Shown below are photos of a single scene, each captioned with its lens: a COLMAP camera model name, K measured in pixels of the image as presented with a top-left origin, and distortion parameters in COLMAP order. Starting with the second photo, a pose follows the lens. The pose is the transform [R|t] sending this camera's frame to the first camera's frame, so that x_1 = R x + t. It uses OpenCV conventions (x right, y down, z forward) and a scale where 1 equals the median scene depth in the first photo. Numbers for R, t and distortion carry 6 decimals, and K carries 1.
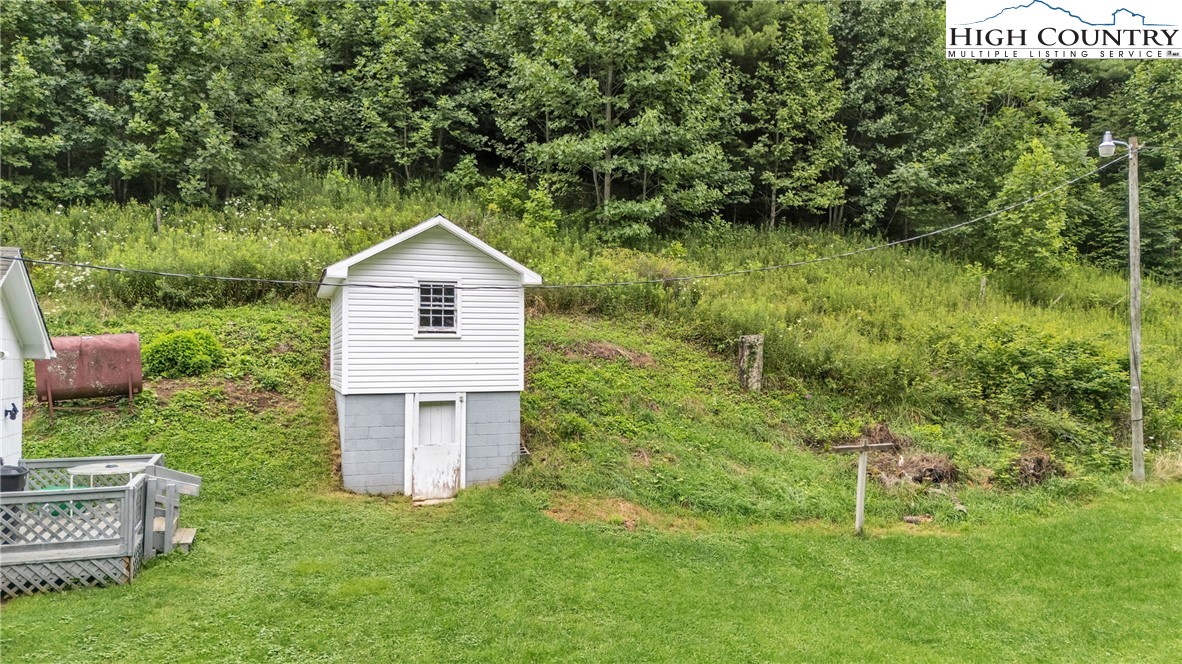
lens RADIAL K [[861.0, 0, 600.2], [0, 861.0, 336.2], [0, 0, 1]] dist [0.061605, -0.074467]
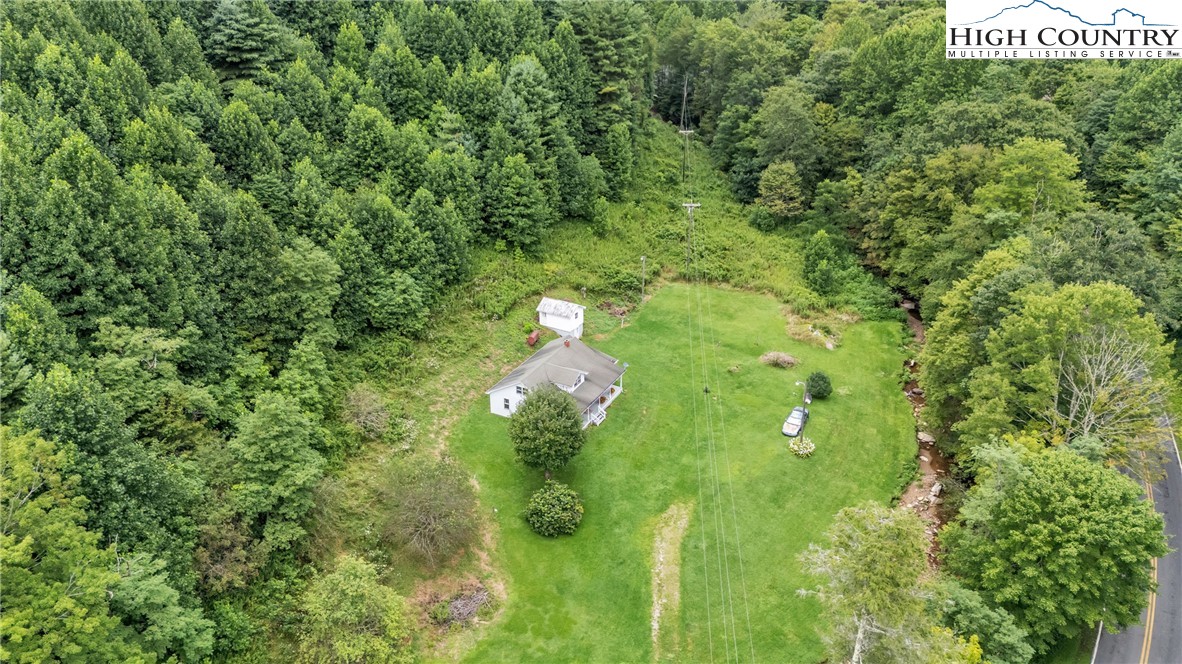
lens RADIAL K [[855.7, 0, 591.0], [0, 855.7, 332.0], [0, 0, 1]] dist [0.105969, -0.163516]
pose [[0.760069, -0.281781, 0.585572, -2.243380], [-0.020078, 0.890486, 0.454568, -1.633022], [-0.649532, -0.357260, 0.671173, -2.013916]]
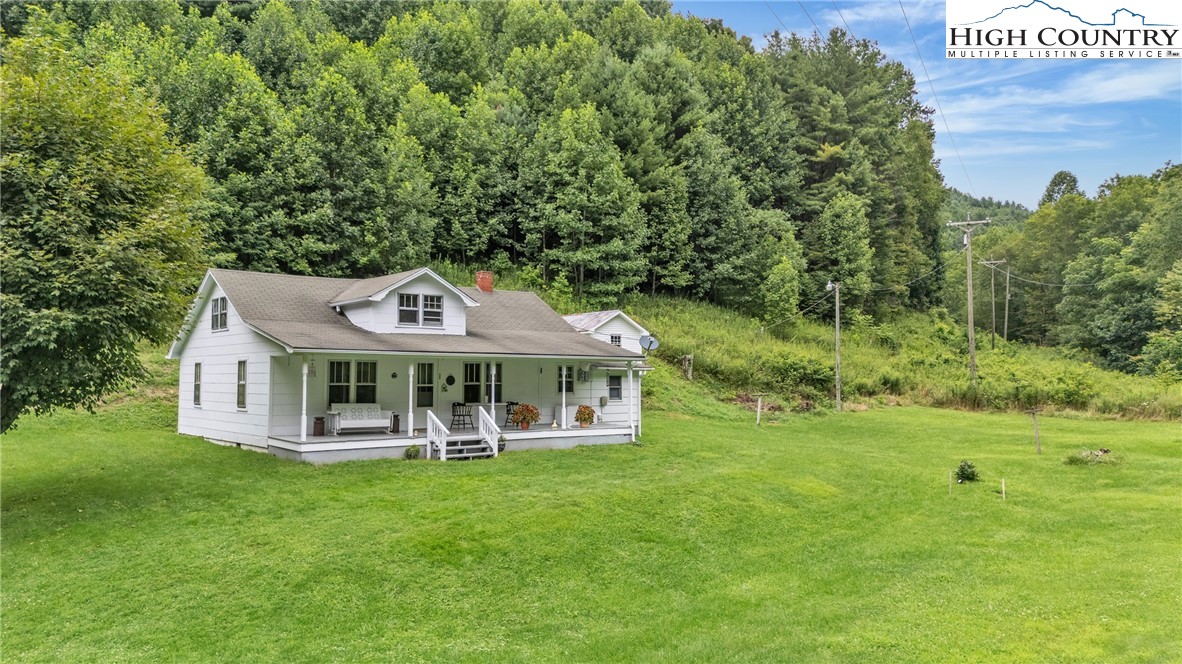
lens RADIAL K [[855.7, 0, 591.0], [0, 855.7, 332.0], [0, 0, 1]] dist [0.105969, -0.163516]
pose [[0.951055, 0.019115, 0.308431, -0.588264], [-0.012072, 0.999621, -0.024728, -0.002038], [-0.308787, 0.019794, 0.950925, -0.817012]]
